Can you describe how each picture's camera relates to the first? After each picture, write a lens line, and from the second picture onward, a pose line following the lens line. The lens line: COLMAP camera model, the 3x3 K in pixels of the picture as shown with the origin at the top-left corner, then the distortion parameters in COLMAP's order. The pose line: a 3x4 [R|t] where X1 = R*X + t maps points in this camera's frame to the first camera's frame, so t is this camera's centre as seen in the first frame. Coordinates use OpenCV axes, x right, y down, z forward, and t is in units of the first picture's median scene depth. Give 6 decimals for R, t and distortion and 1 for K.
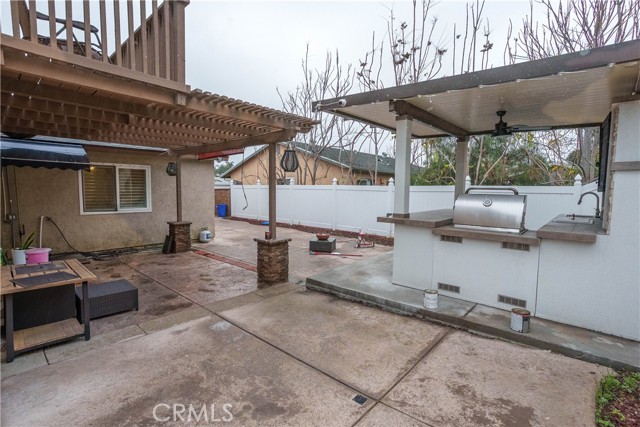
lens RADIAL K [[307.4, 0, 318.8], [0, 307.4, 212.1], [0, 0, 1]] dist [-0.023918, 0.007115]
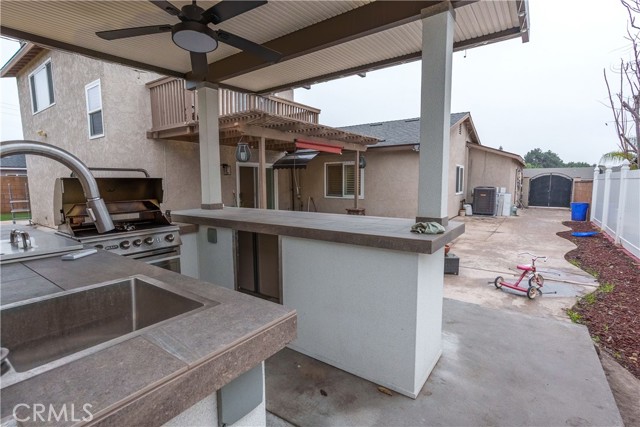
lens RADIAL K [[307.4, 0, 318.1], [0, 307.4, 217.3], [0, 0, 1]] dist [-0.023918, 0.007115]
pose [[0.112222, 0.104547, -0.988168, 1.268220], [-0.068891, 0.992876, 0.097222, -0.068295], [0.991292, 0.057166, 0.118625, 1.313820]]
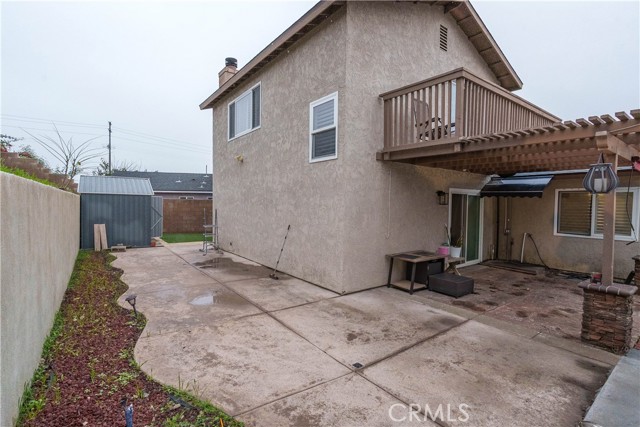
lens RADIAL K [[307.4, 0, 320.4], [0, 307.4, 212.0], [0, 0, 1]] dist [-0.023918, 0.007115]
pose [[-0.192635, 0.012883, -0.981186, 0.853902], [-0.087251, 0.995728, 0.030204, -0.060356], [0.977384, 0.091428, -0.190688, 0.579043]]
